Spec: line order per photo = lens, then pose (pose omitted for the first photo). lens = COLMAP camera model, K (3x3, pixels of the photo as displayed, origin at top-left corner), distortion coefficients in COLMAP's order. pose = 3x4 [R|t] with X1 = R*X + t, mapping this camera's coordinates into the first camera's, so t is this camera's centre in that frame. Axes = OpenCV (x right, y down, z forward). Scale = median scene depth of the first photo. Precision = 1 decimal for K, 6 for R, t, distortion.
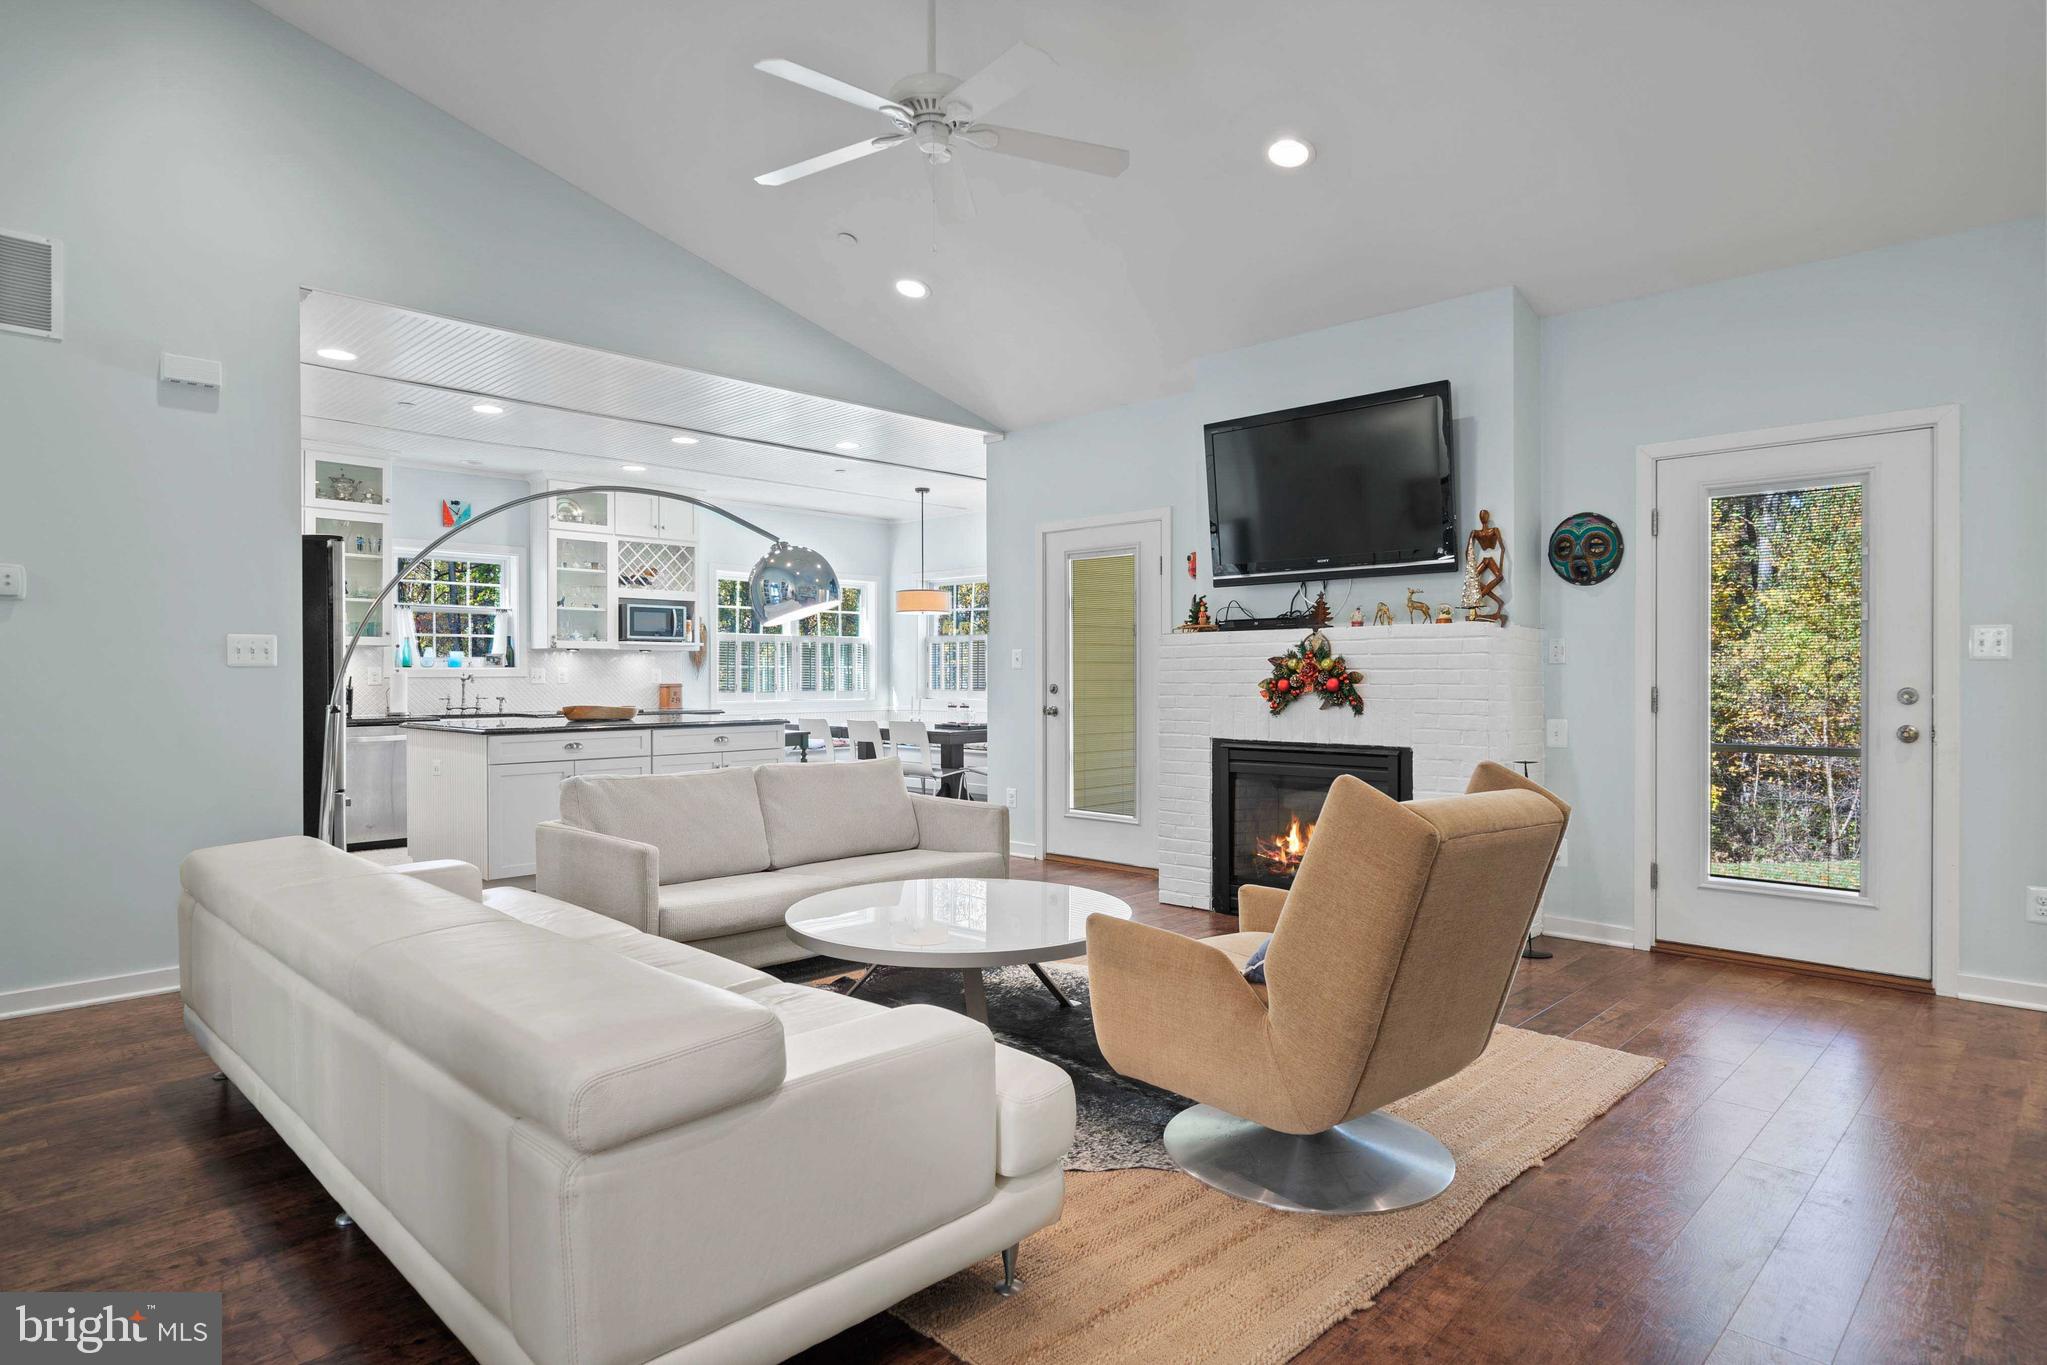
lens RADIAL K [[1146.9, 0, 1024.6], [0, 1146.9, 676.6], [0, 0, 1]] dist [0.003919, -0.003711]
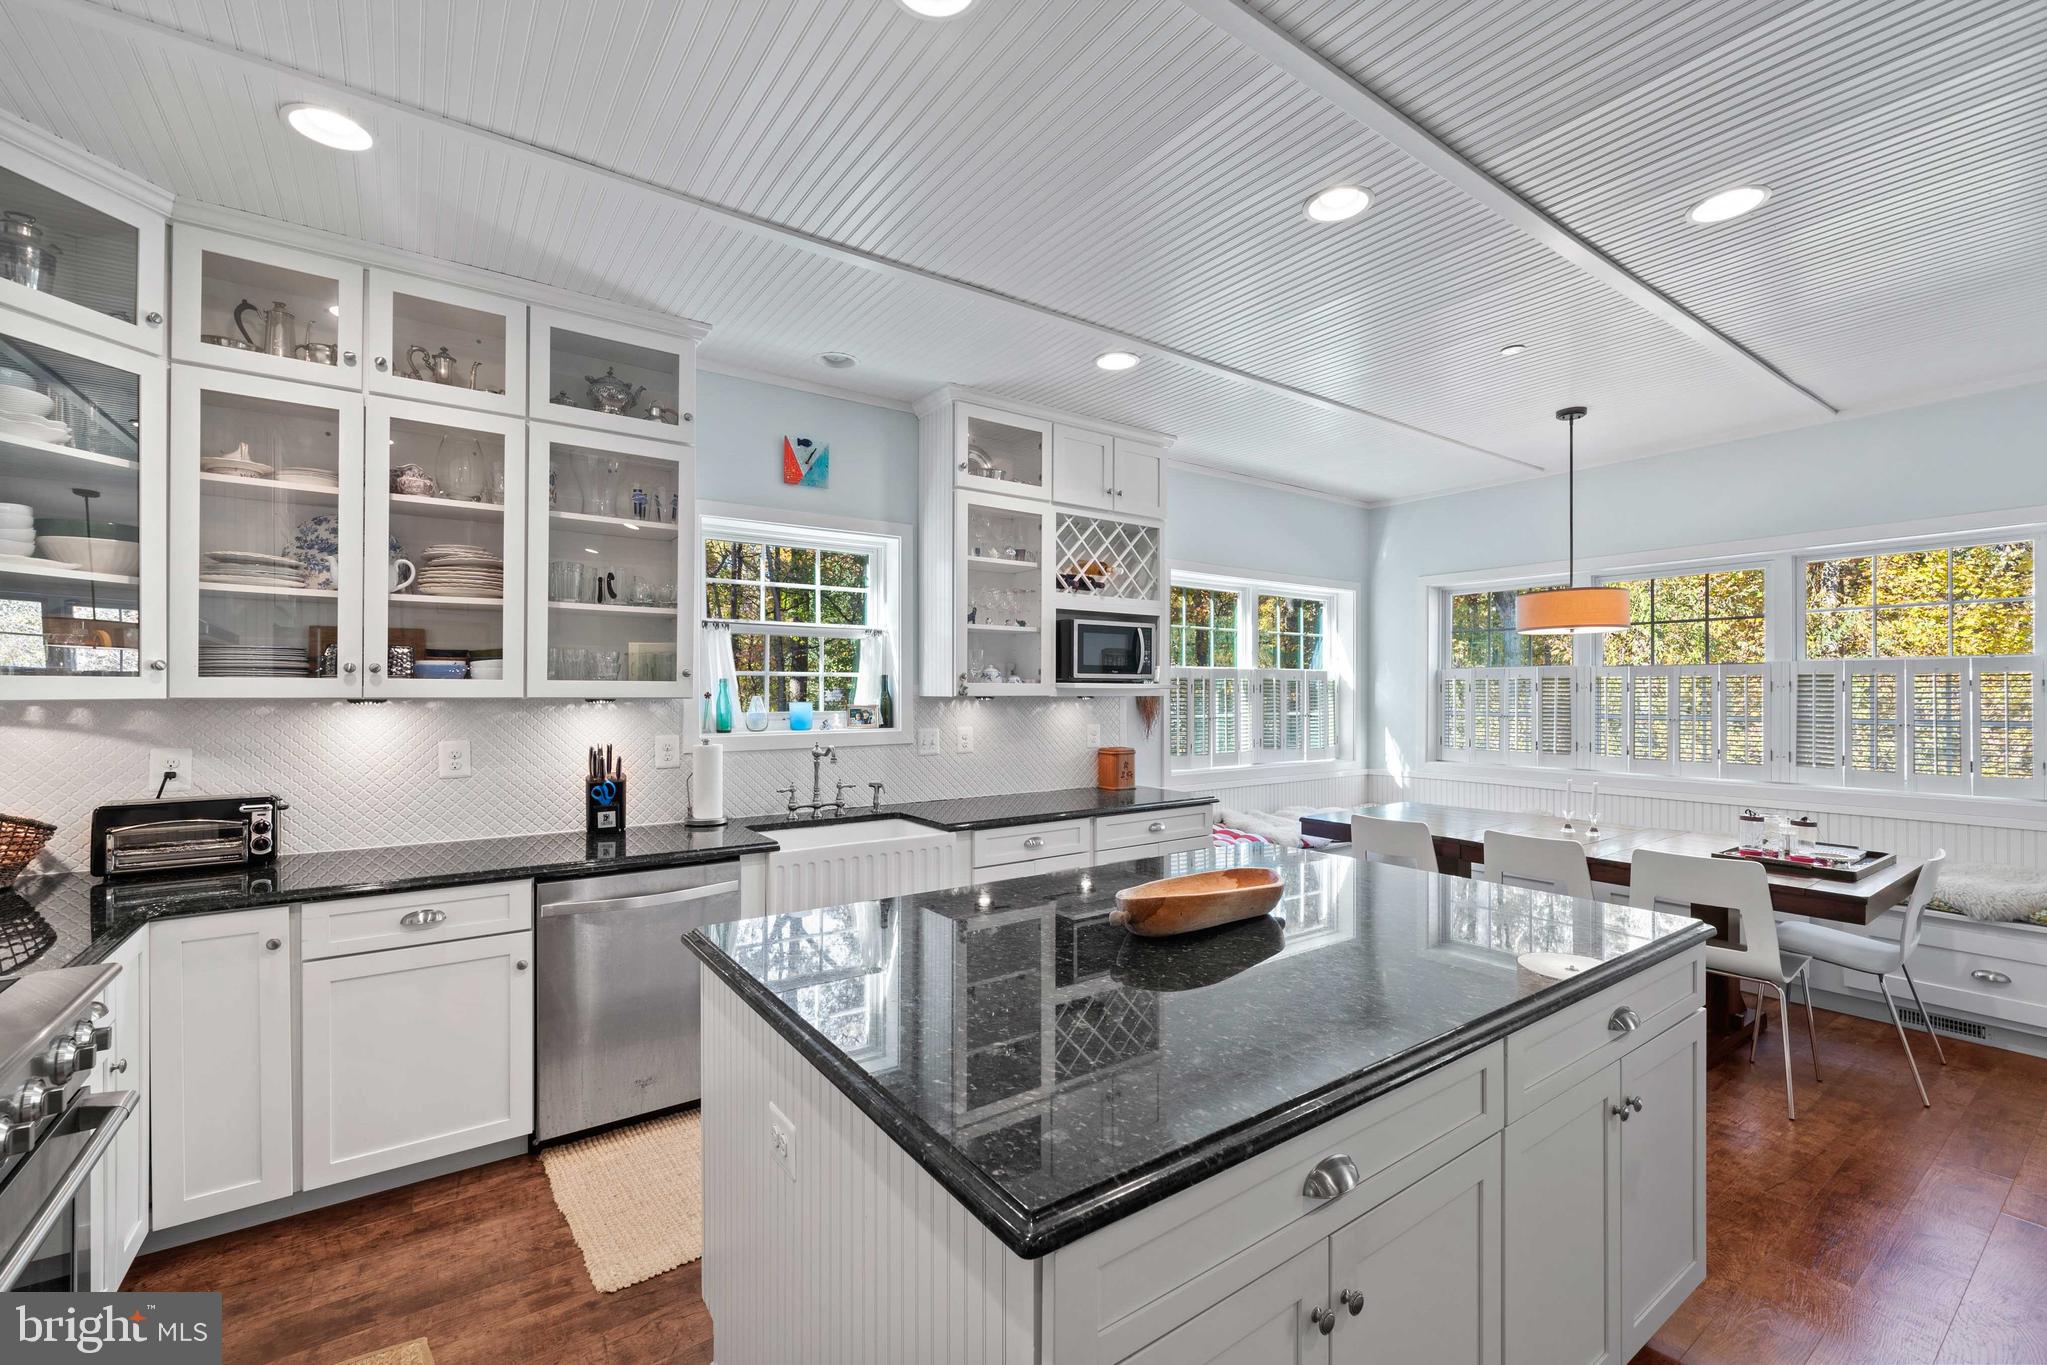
lens RADIAL K [[891.7, 0, 1037.6], [0, 891.7, 688.0], [0, 0, 1]] dist [-0.010323, 0.000818]
pose [[0.985809, 0.002049, -0.167857, -0.400568], [-0.002787, 0.999987, -0.004158, -0.036536], [0.167847, 0.004567, 0.985803, 0.762187]]
